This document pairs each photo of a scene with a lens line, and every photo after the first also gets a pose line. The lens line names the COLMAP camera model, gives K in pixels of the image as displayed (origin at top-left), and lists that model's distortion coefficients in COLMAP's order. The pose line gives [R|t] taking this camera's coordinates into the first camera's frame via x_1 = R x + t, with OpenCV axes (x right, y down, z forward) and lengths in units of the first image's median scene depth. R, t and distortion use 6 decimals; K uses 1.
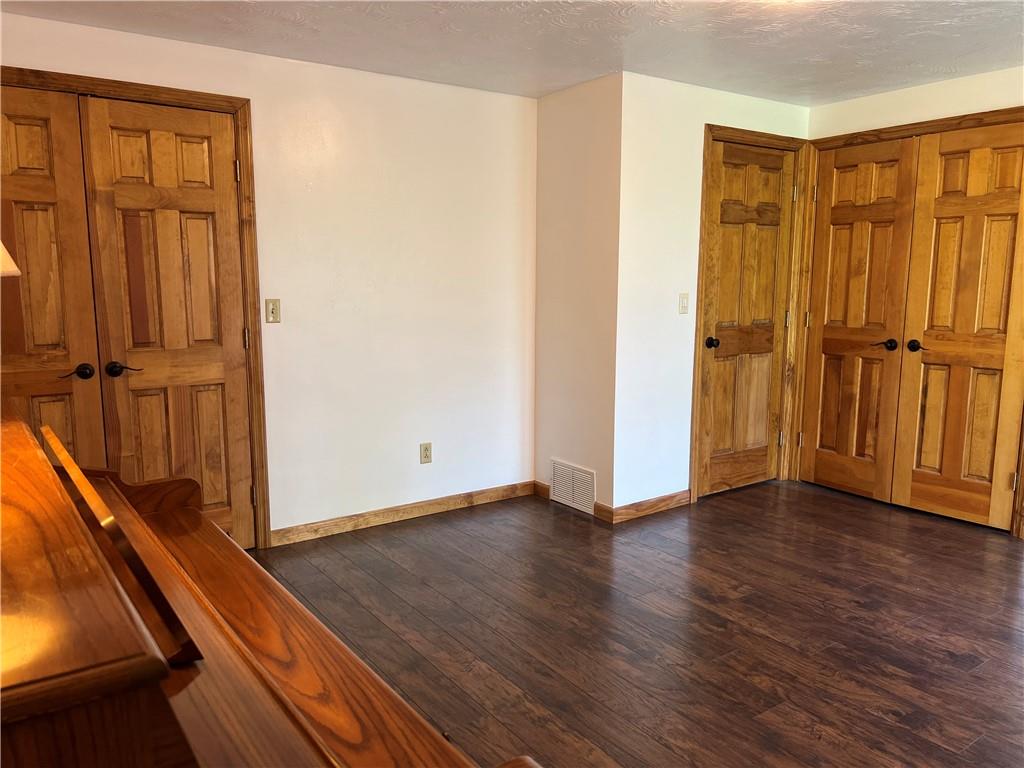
lens RADIAL K [[773.6, 0, 513.1], [0, 773.6, 383.1], [0, 0, 1]] dist [0.035089, -0.026687]
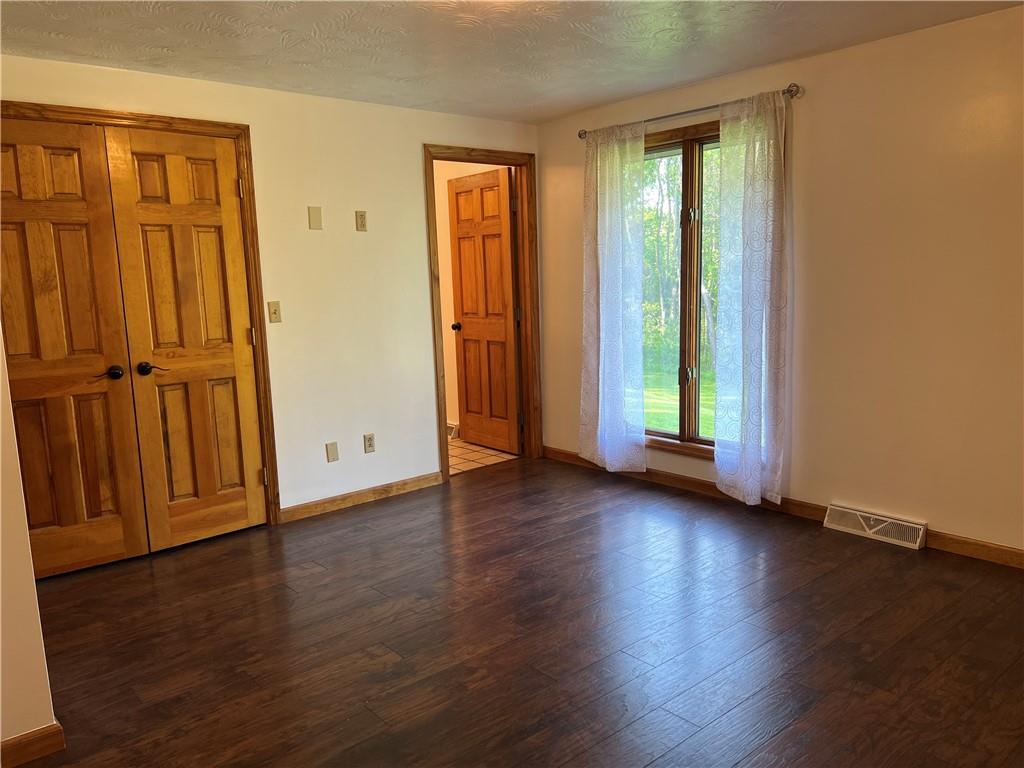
lens RADIAL K [[773.6, 0, 512.7], [0, 773.6, 386.7], [0, 0, 1]] dist [0.035089, -0.026687]
pose [[-0.095732, -0.139857, 0.985533, -0.445358], [0.171401, 0.972976, 0.154724, -0.105553], [-0.980539, 0.183734, -0.069173, 0.747134]]
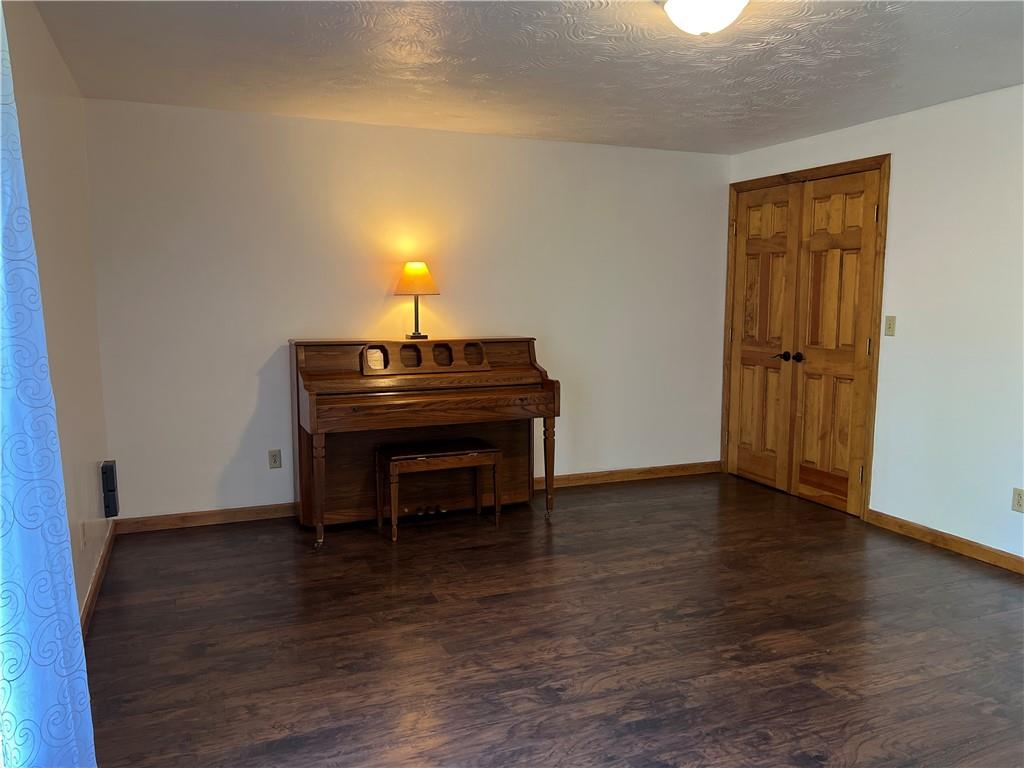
lens RADIAL K [[773.6, 0, 512.0], [0, 773.6, 383.0], [0, 0, 1]] dist [0.035089, -0.026687]
pose [[-0.211702, 0.113255, -0.970750, 0.958273], [-0.140037, 0.979499, 0.144816, -0.097439], [0.967250, 0.166599, -0.191502, 0.671082]]
